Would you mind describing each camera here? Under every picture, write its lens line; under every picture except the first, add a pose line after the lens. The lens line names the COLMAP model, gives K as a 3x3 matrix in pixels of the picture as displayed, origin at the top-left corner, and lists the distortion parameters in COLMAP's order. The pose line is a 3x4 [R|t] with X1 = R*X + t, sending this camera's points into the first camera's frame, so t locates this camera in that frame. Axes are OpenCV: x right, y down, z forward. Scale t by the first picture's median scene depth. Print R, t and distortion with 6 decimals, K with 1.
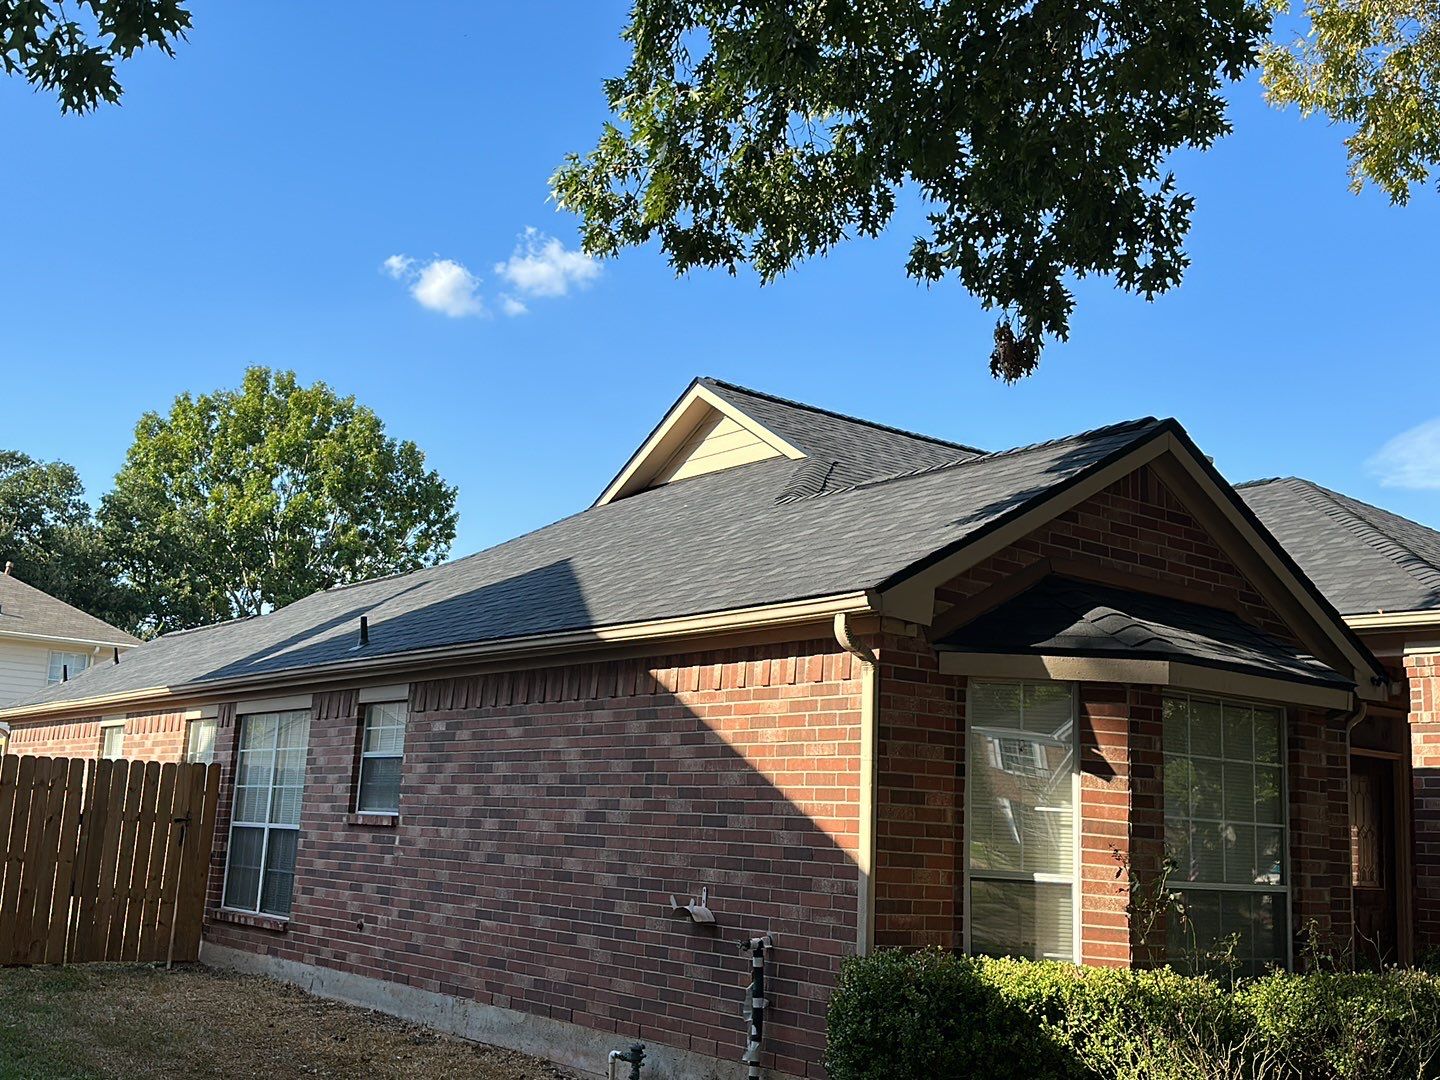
lens RADIAL K [[1486.6, 0, 724.3], [0, 1486.6, 537.7], [0, 0, 1]] dist [0.111425, 0.000000]
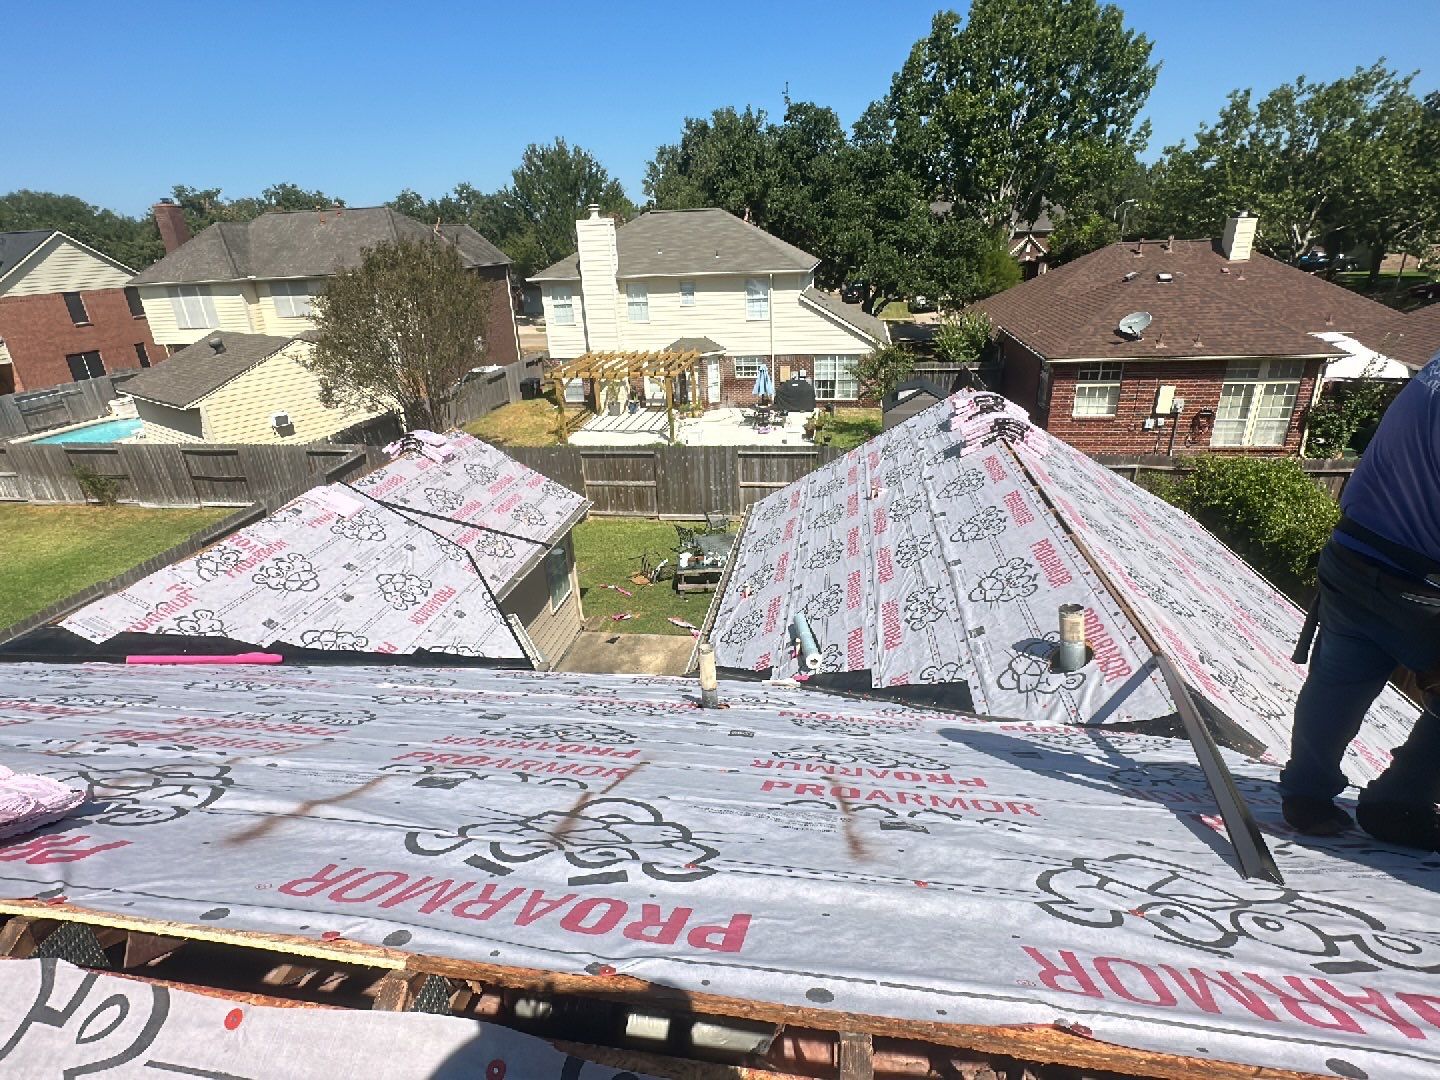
lens RADIAL K [[729.4, 0, 718.7], [0, 729.4, 536.8], [0, 0, 1]] dist [-0.005281, -0.000238]
pose [[0.683825, 0.210741, -0.698549, 0.066090], [0.202725, 0.864812, 0.459351, -0.027149], [0.700918, -0.455729, 0.548658, 0.285145]]
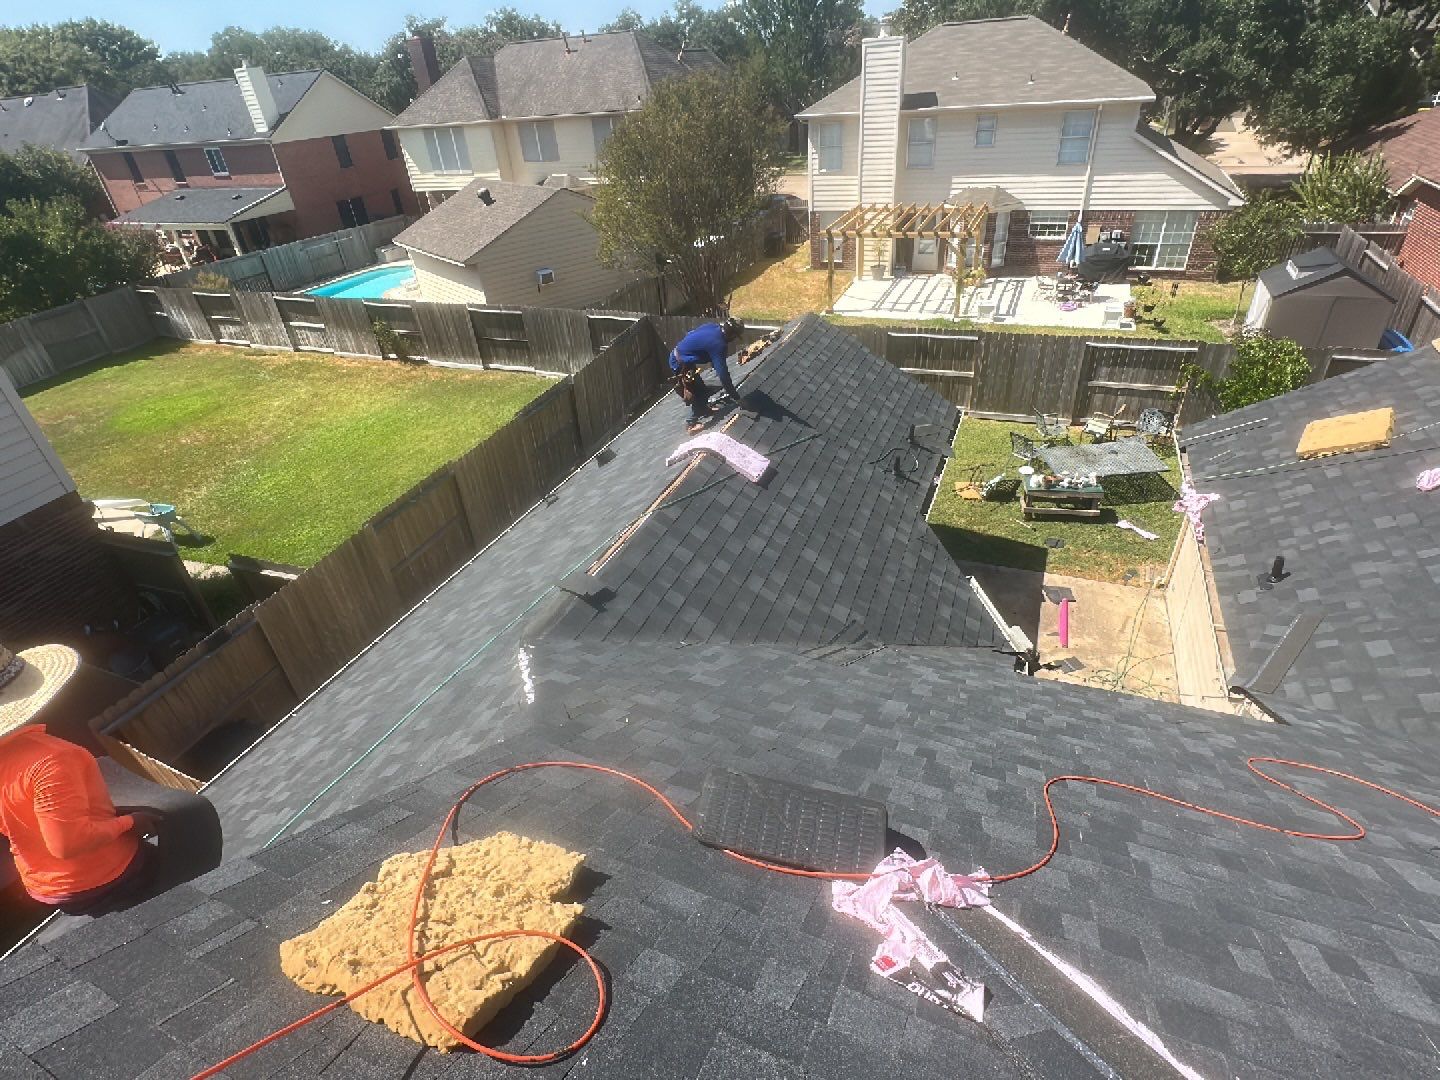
lens RADIAL K [[729.4, 0, 722.6], [0, 729.4, 537.1], [0, 0, 1]] dist [-0.005281, -0.000238]
pose [[0.495134, 0.403045, -0.769674, 0.012665], [0.247942, 0.783498, 0.569786, -0.039002], [0.832687, -0.472955, 0.288004, 0.264411]]
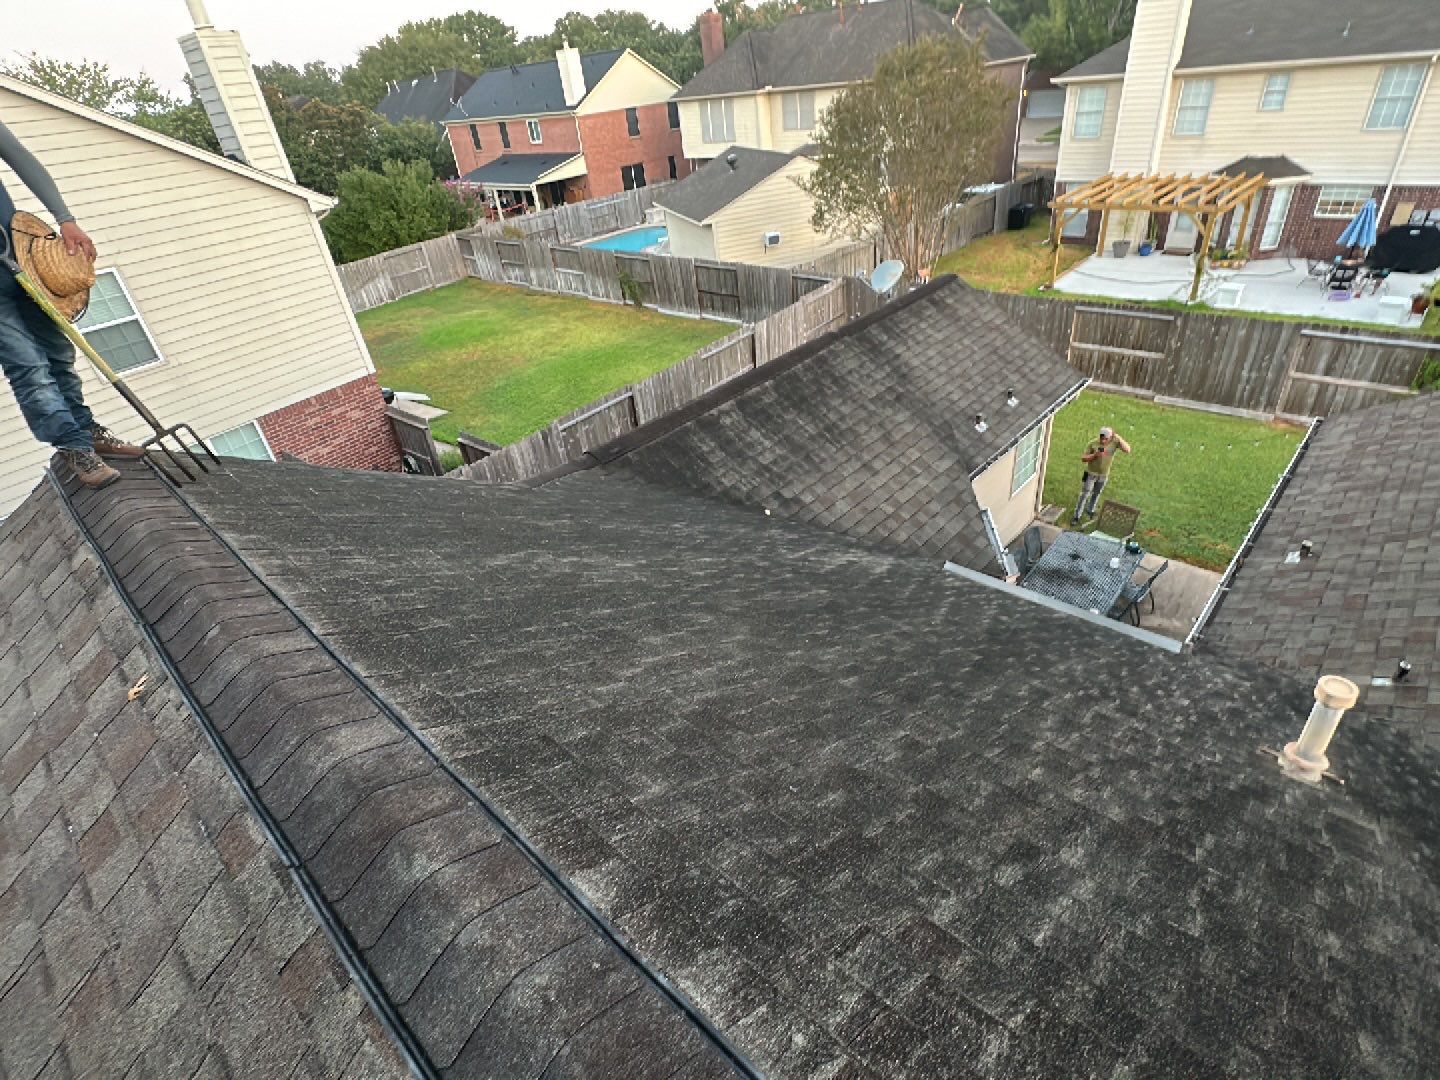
lens RADIAL K [[729.4, 0, 721.2], [0, 729.4, 536.3], [0, 0, 1]] dist [-0.005281, -0.000238]
pose [[0.160413, 0.483118, -0.860735, 0.049383], [0.289540, 0.810635, 0.508958, -0.032254], [0.943628, -0.330861, -0.009845, 0.283903]]
